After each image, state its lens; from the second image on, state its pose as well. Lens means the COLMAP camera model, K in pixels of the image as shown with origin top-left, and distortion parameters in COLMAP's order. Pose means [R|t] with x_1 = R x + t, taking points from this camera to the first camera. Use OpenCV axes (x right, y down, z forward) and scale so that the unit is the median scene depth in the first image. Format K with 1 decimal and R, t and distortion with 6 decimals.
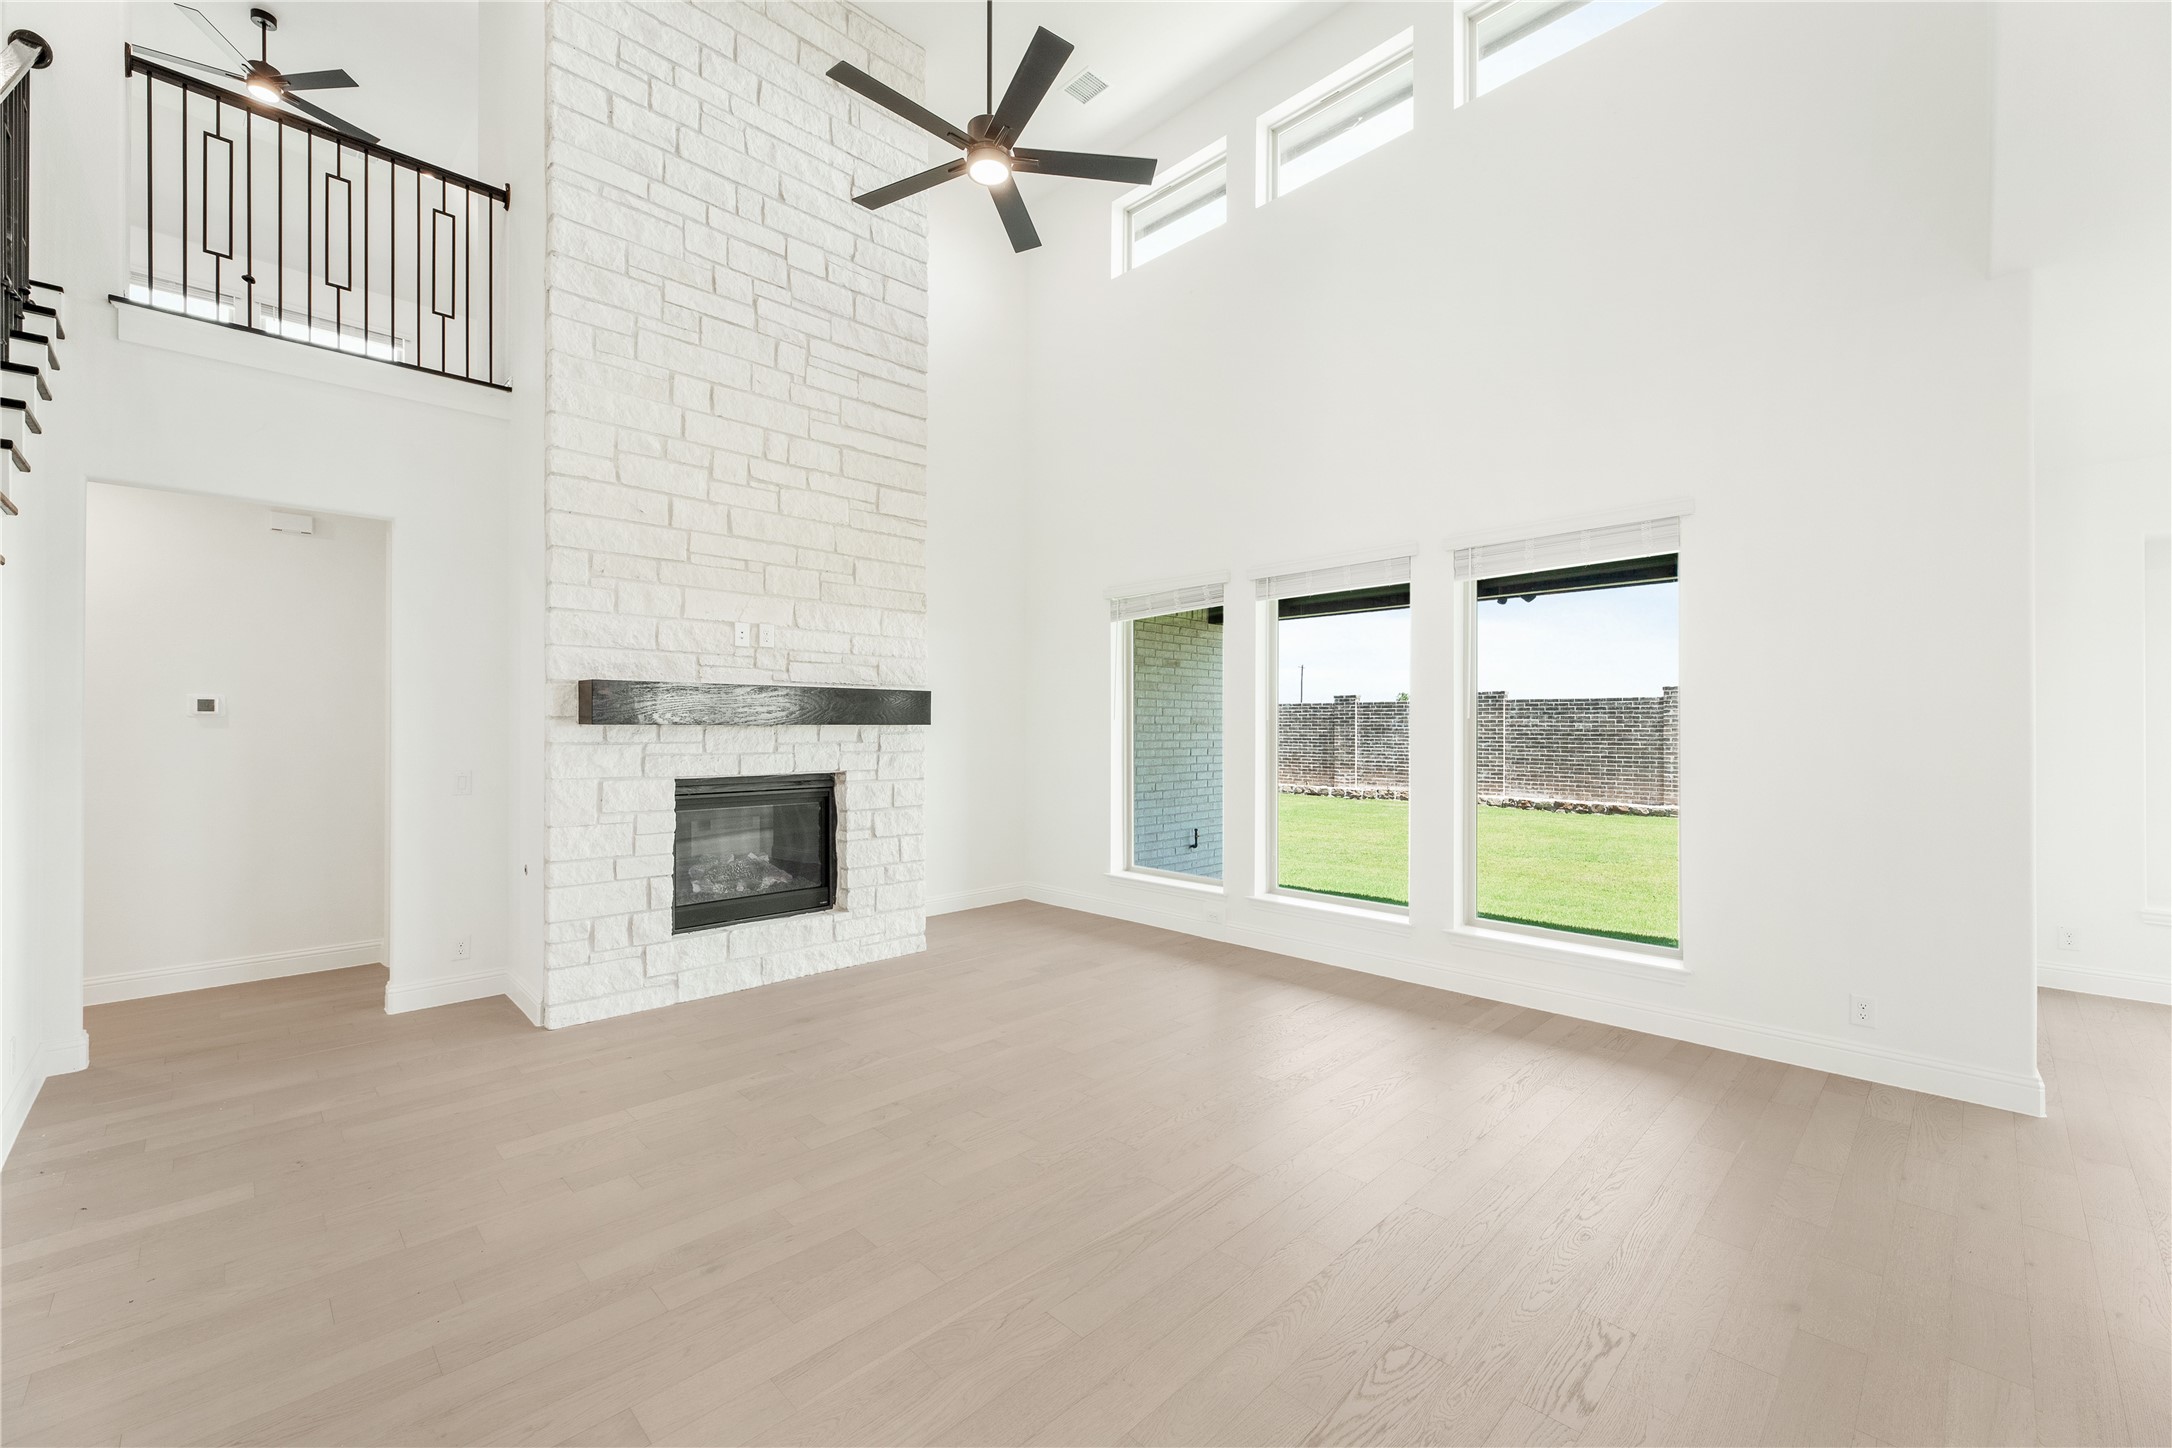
lens RADIAL K [[872.7, 0, 1086.0], [0, 872.7, 724.0], [0, 0, 1]] dist [-0.000310, 0.000258]
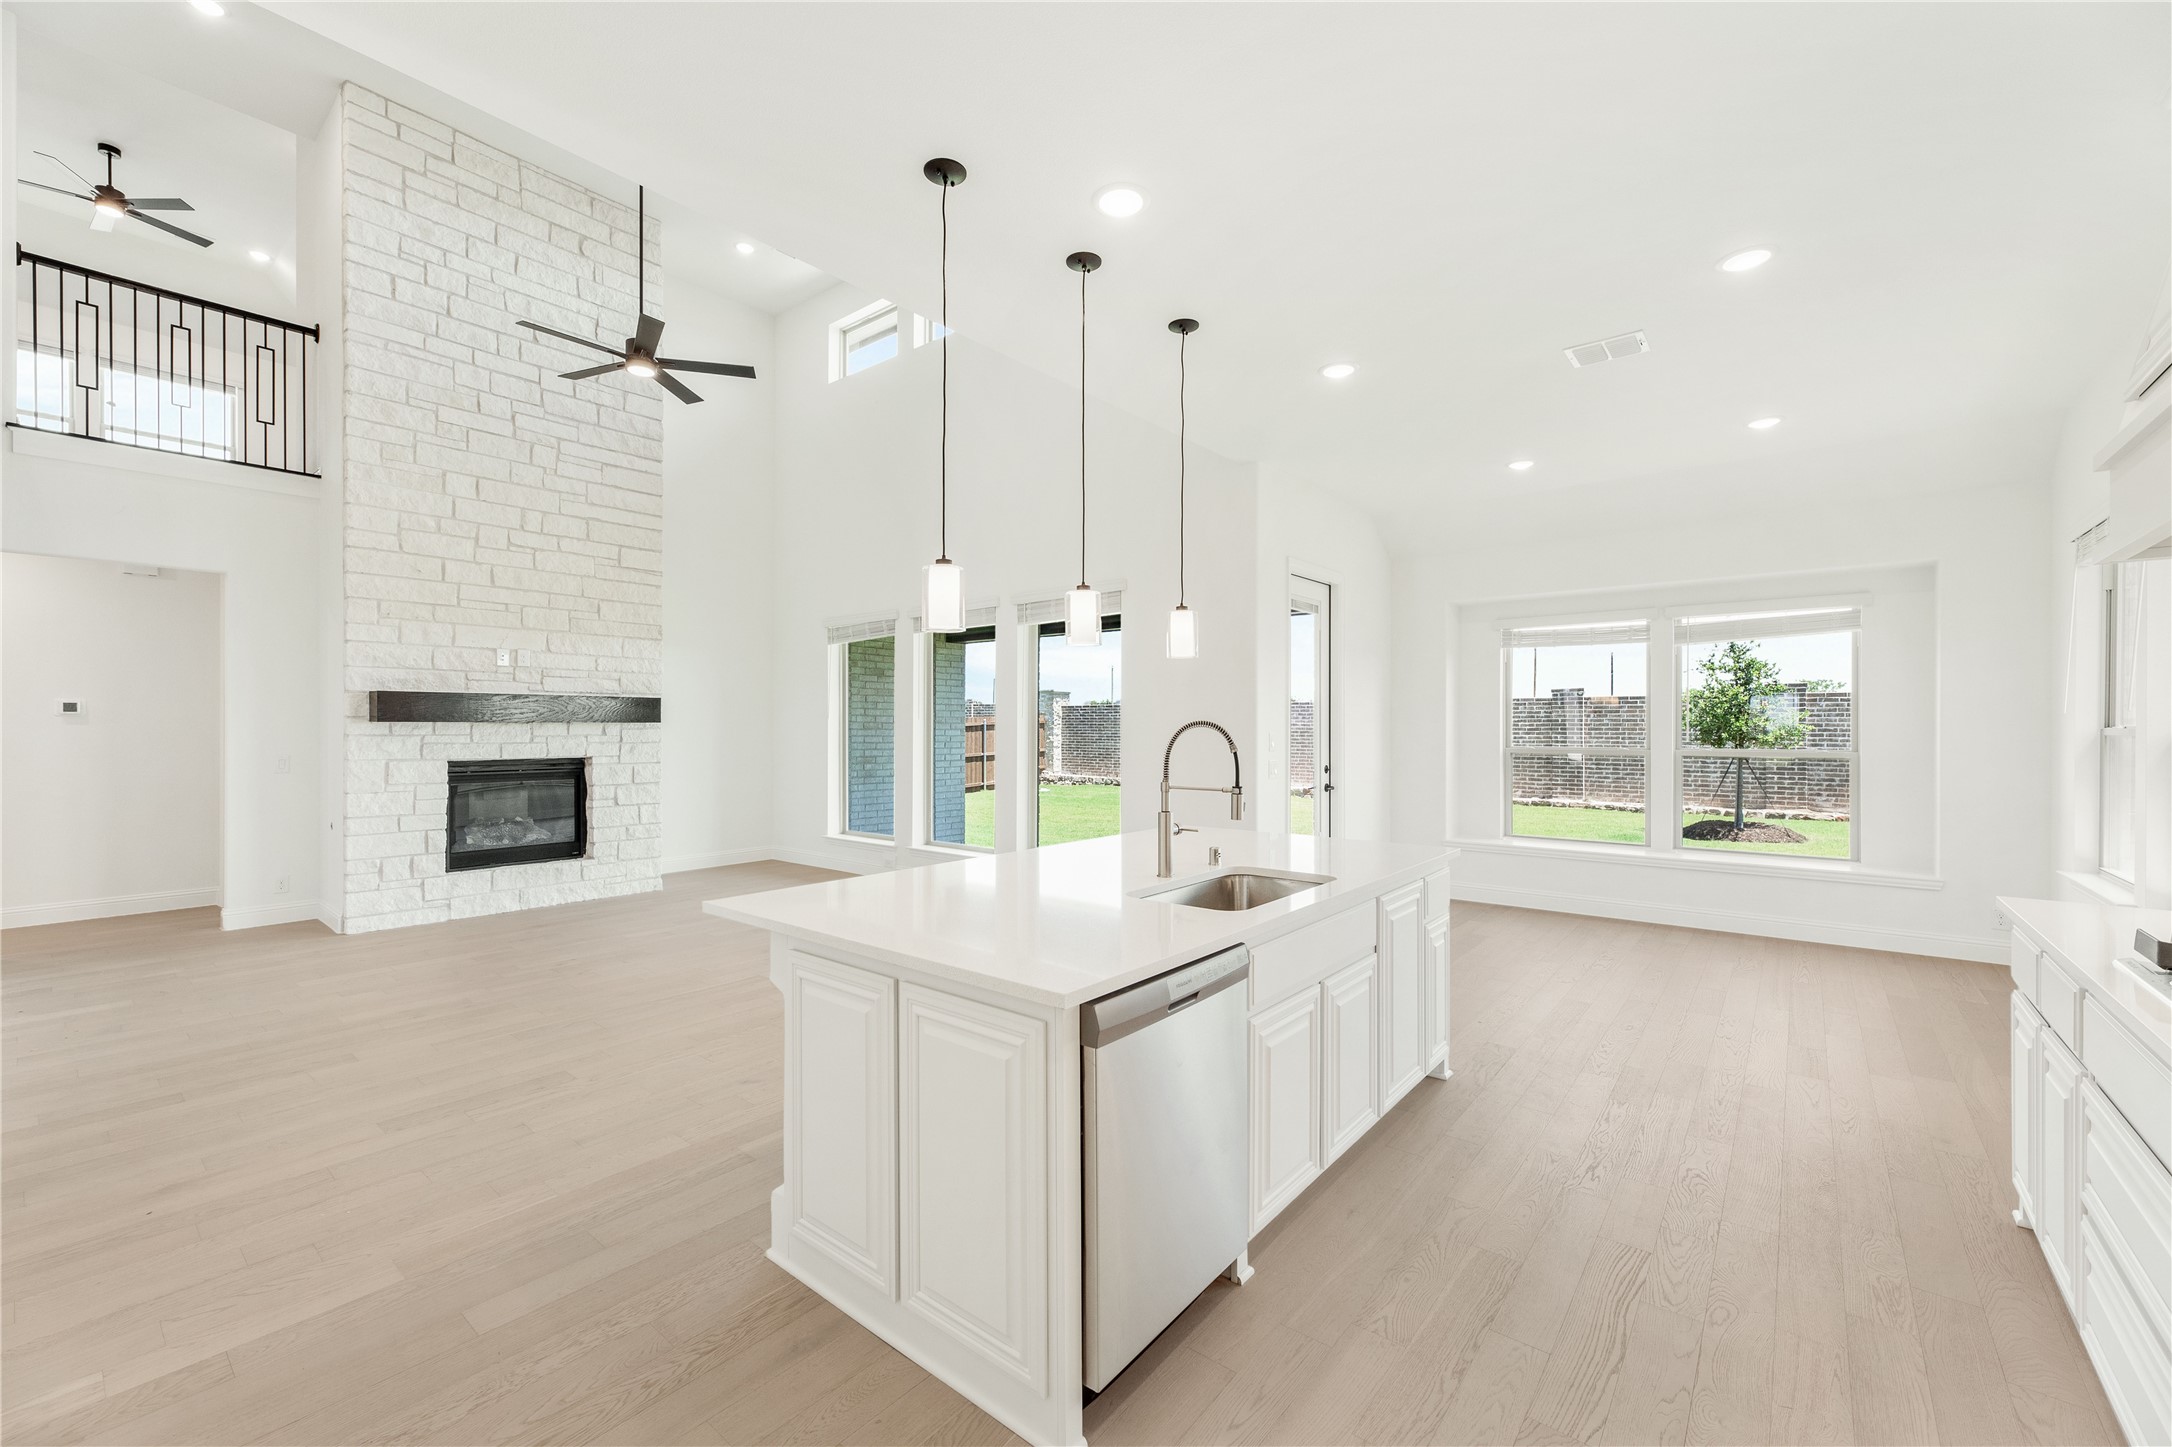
lens RADIAL K [[869.8, 0, 1089.7], [0, 869.8, 727.4], [0, 0, 1]] dist [0.000773, -0.000071]
pose [[0.994180, 0.000461, 0.107732, 0.389005], [-0.000984, 0.999988, 0.004800, 0.001363], [-0.107728, -0.004878, 0.994168, -0.483176]]
